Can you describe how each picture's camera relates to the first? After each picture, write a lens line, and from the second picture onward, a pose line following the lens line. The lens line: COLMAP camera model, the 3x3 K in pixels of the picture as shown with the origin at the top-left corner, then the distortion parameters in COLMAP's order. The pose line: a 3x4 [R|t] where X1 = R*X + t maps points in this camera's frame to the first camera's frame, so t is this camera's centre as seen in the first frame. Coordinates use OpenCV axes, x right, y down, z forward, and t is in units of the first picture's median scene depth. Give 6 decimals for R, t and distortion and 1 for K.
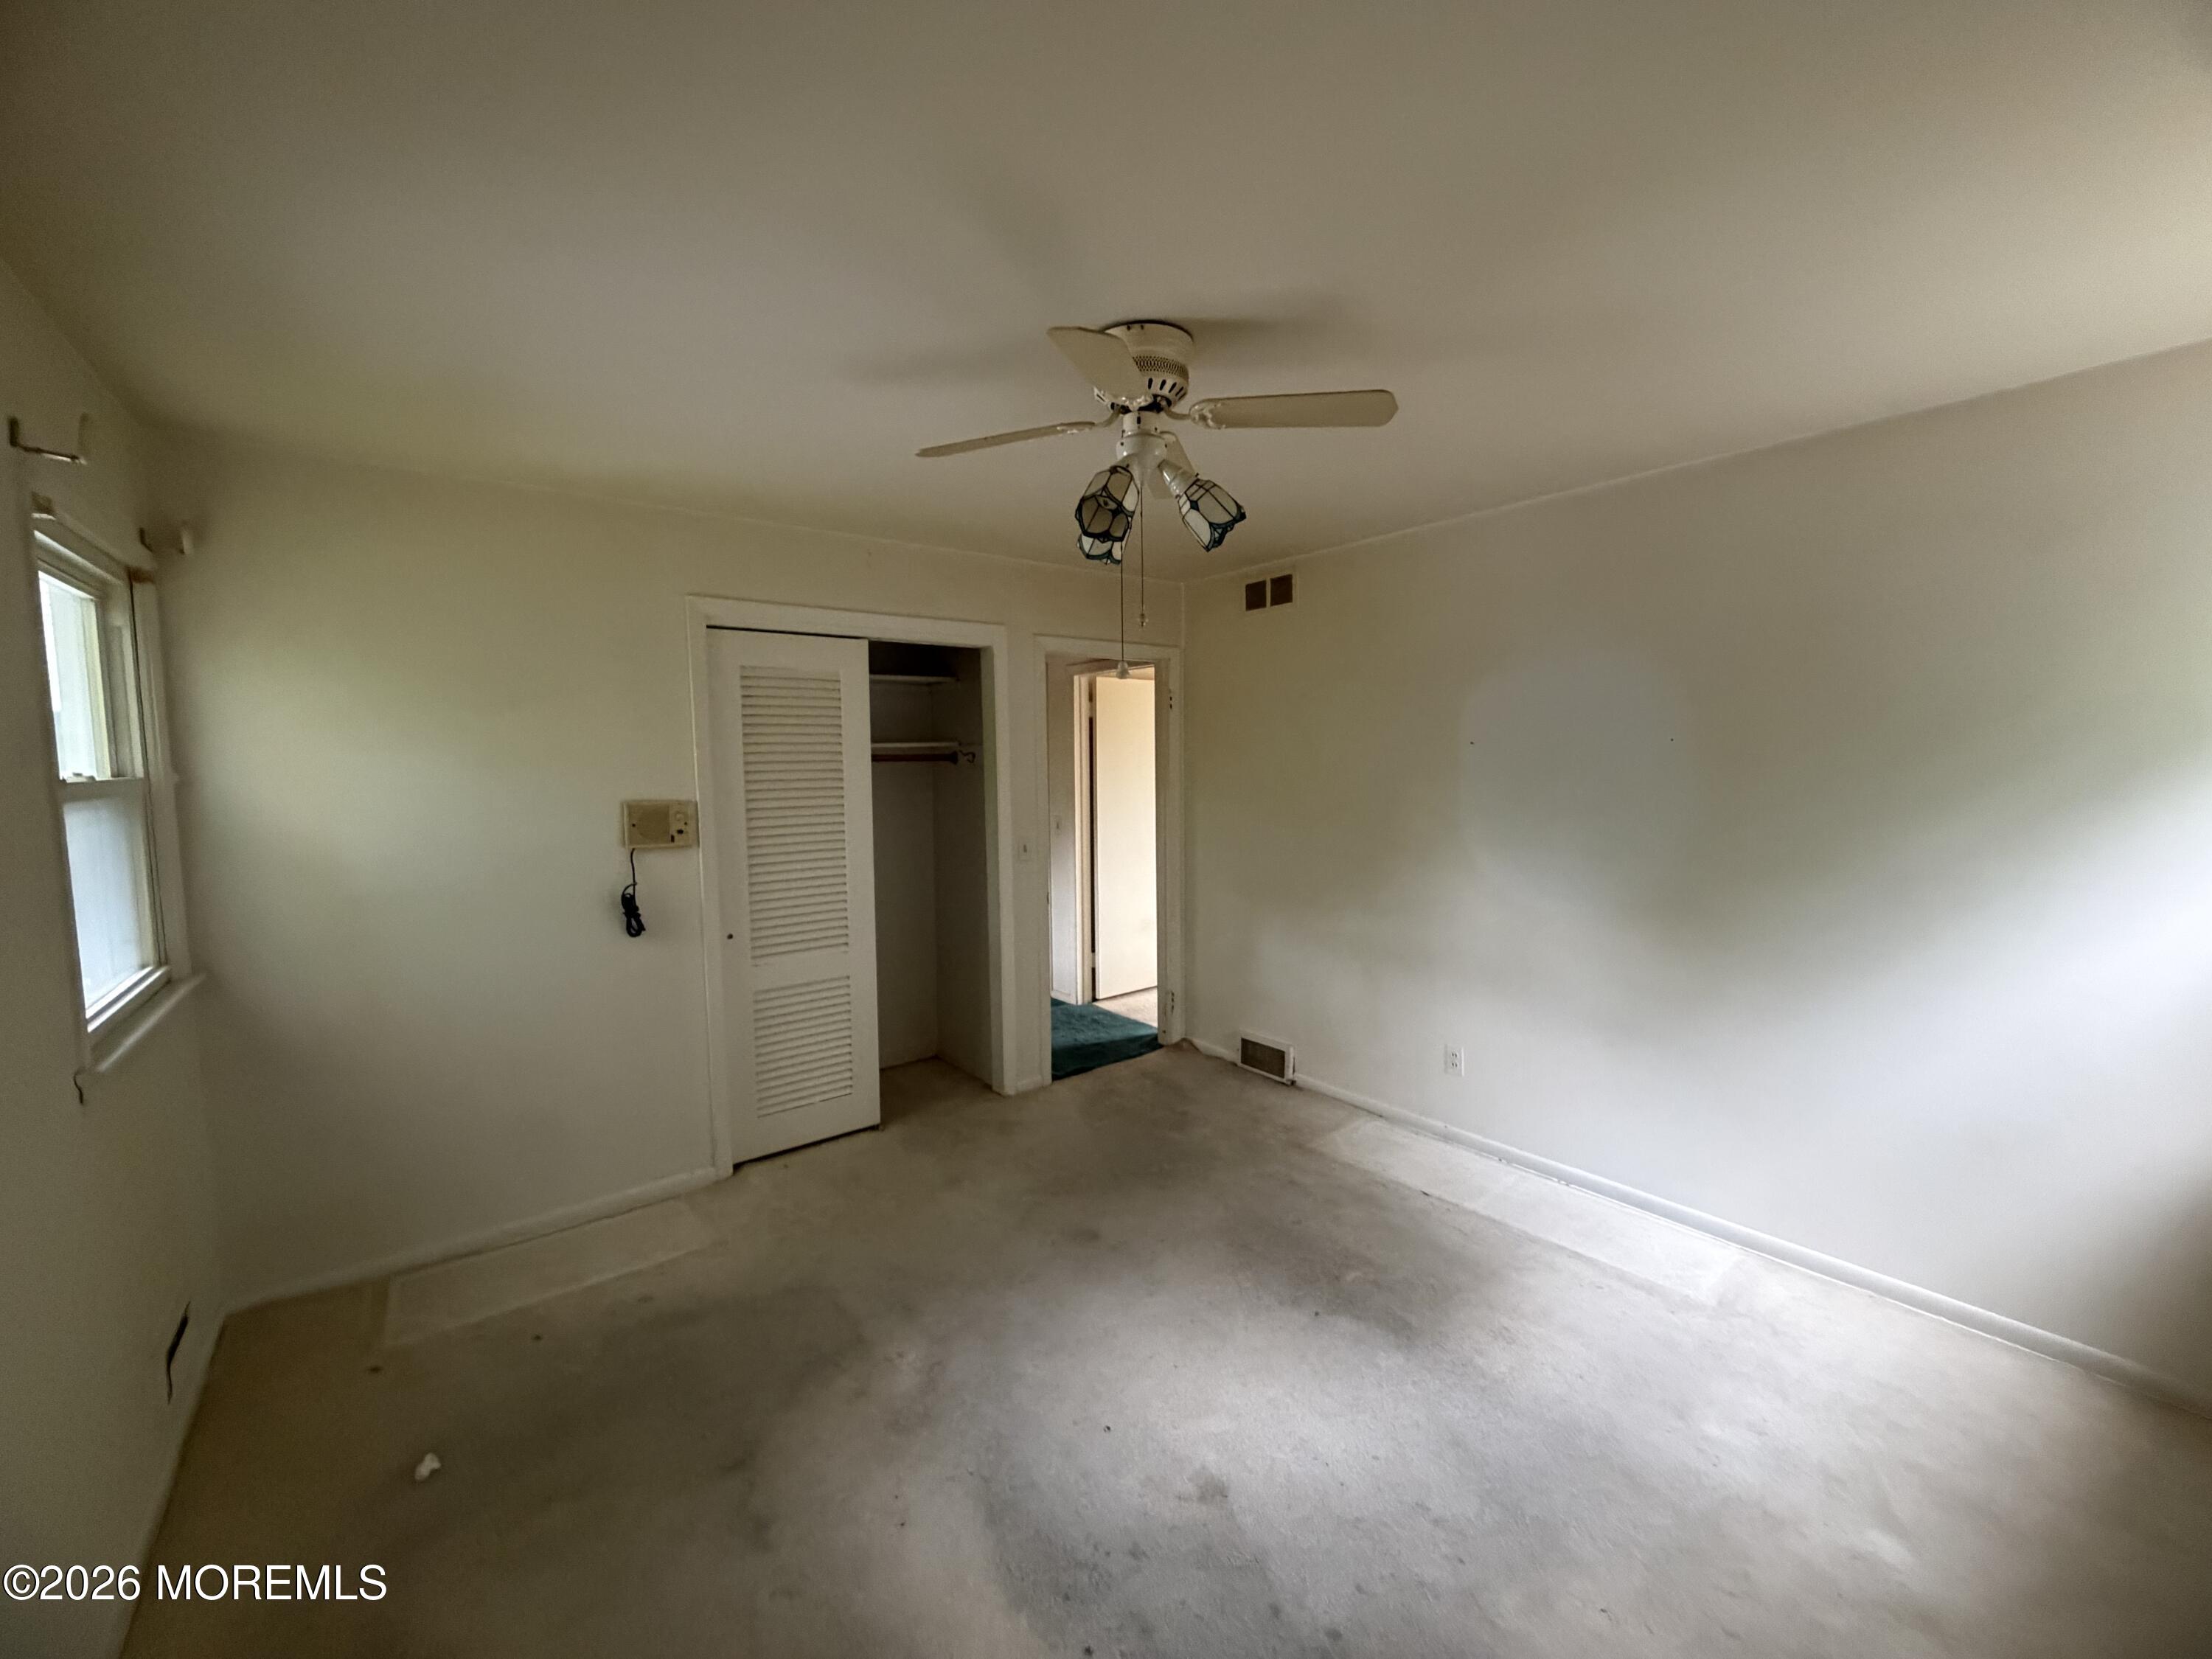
lens RADIAL K [[884.1, 0, 1096.8], [0, 884.1, 829.2], [0, 0, 1]] dist [0.000072, 0.000531]
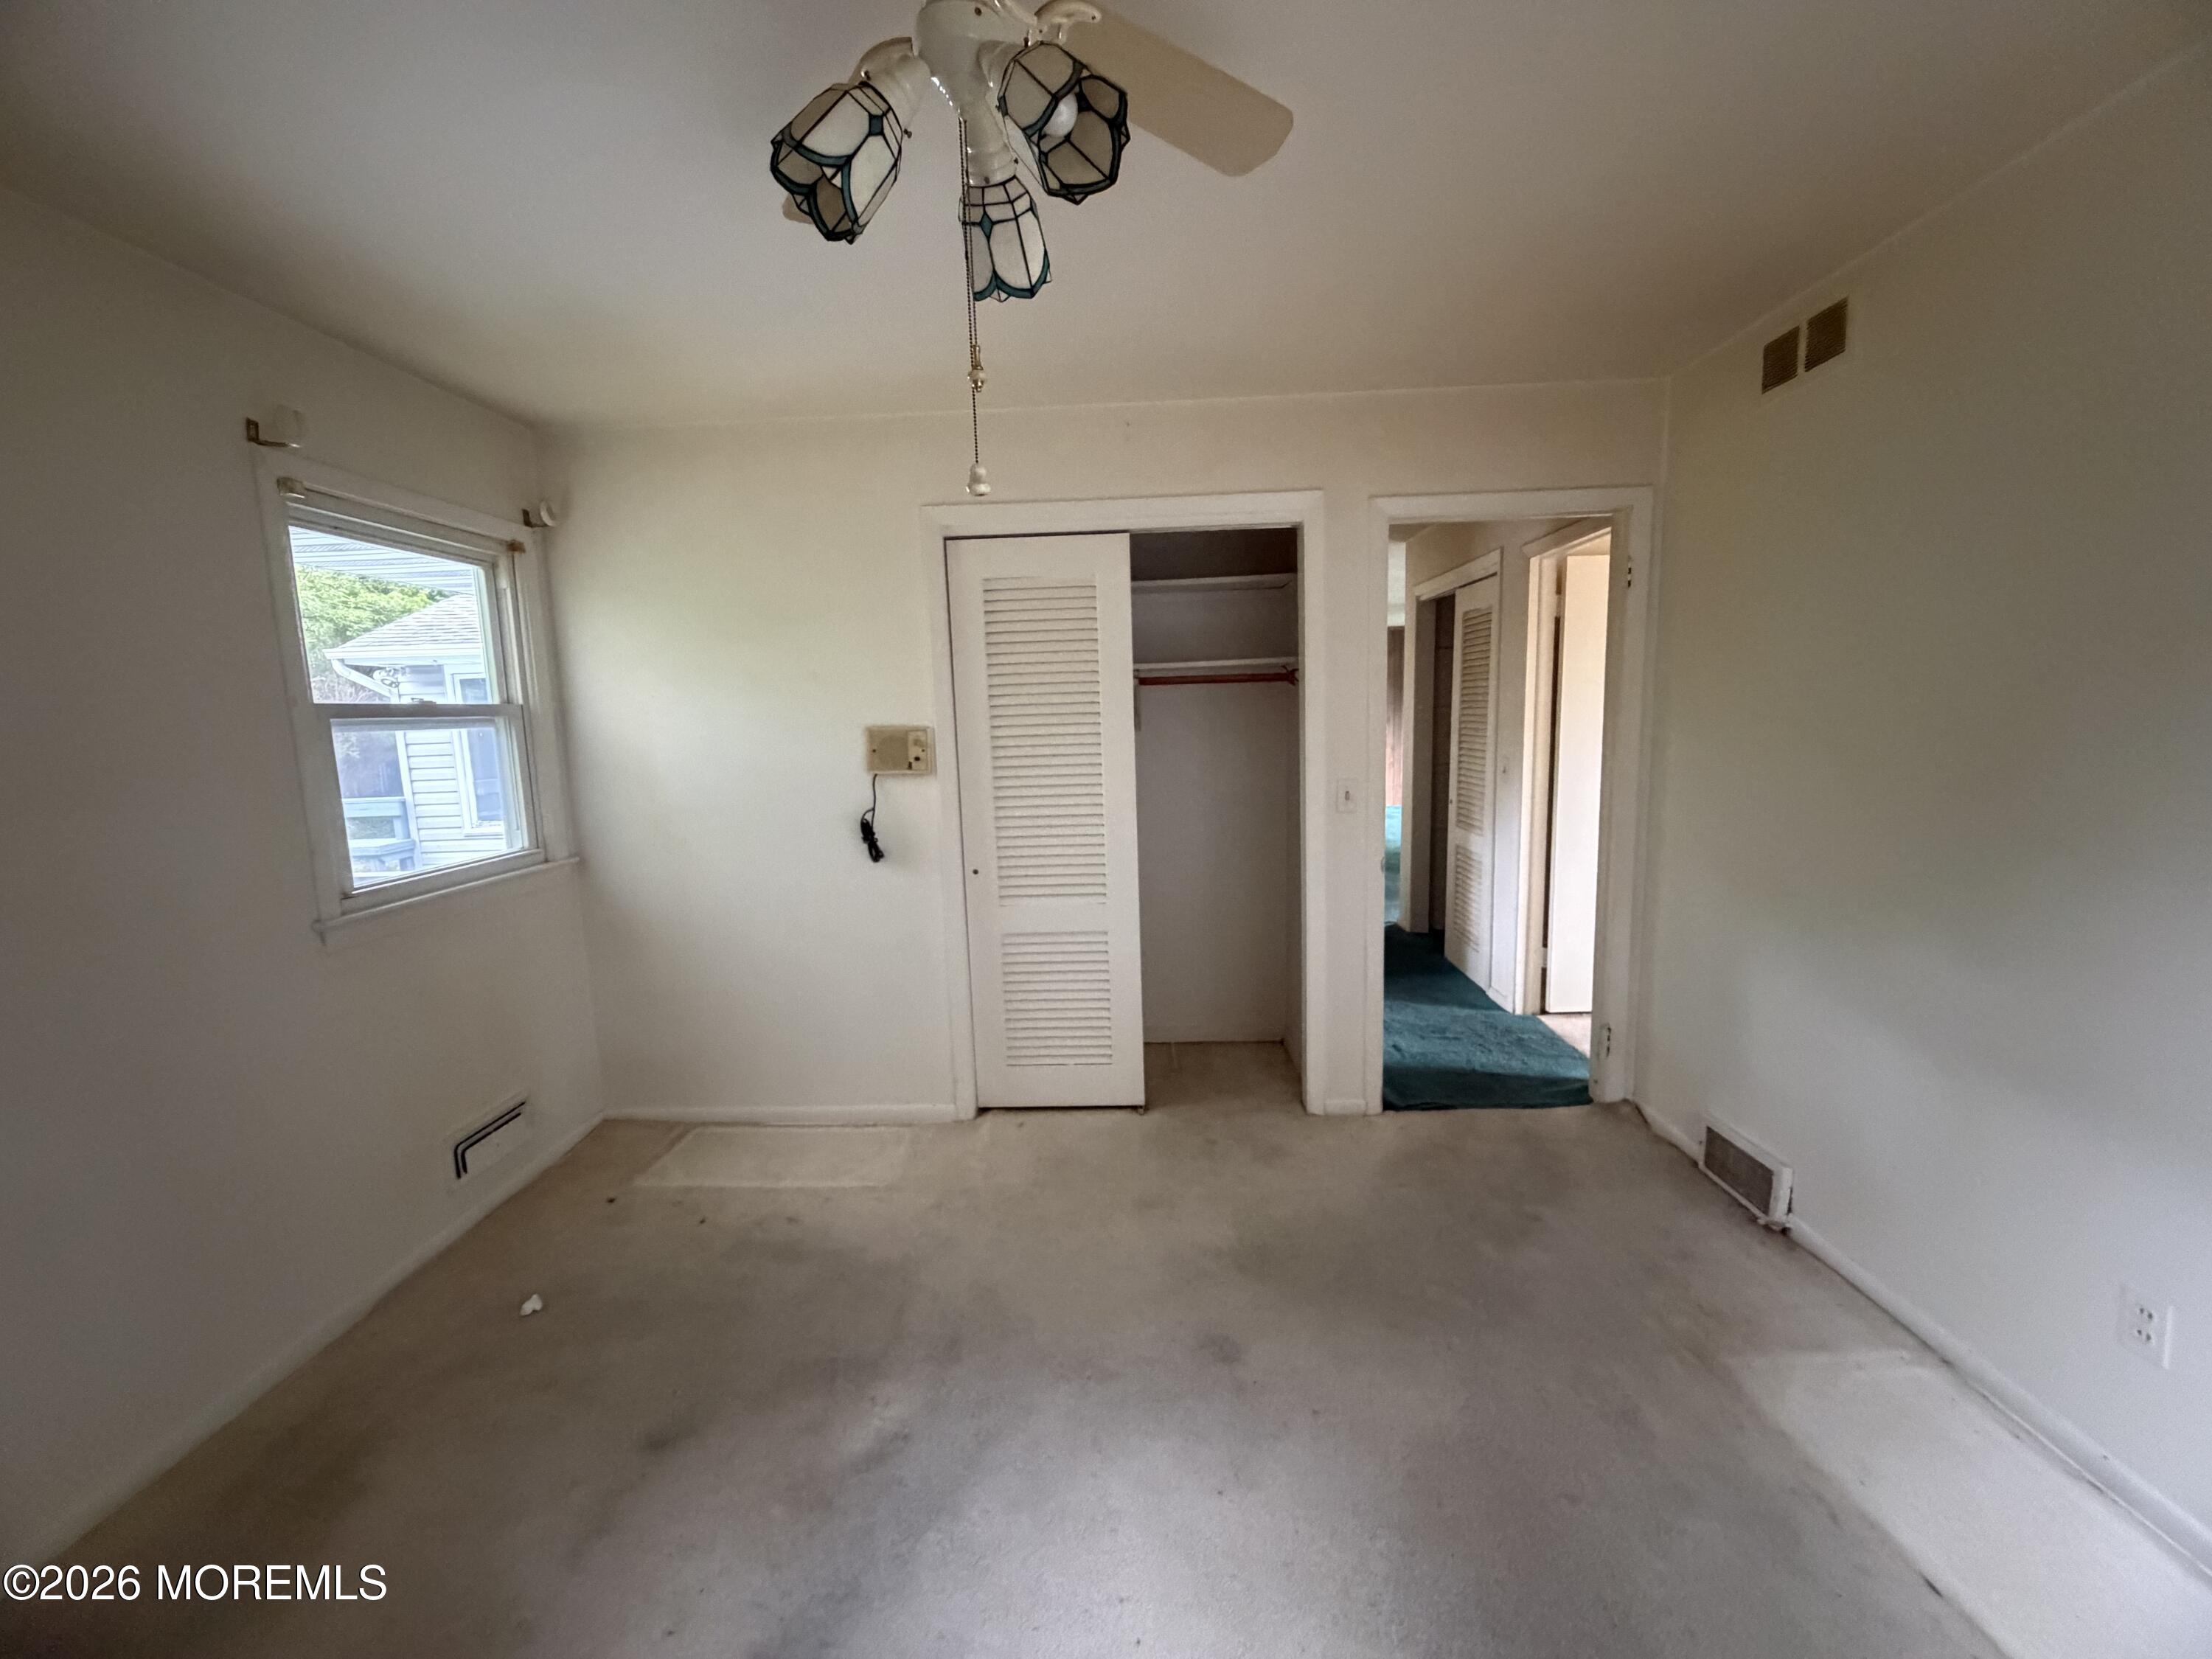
lens RADIAL K [[884.1, 0, 1096.8], [0, 884.1, 829.2], [0, 0, 1]] dist [0.000072, 0.000531]
pose [[0.767217, 0.073550, -0.637157, 0.256515], [-0.031547, 0.996528, 0.077047, -0.000988], [0.640611, -0.039011, 0.766874, 0.326990]]
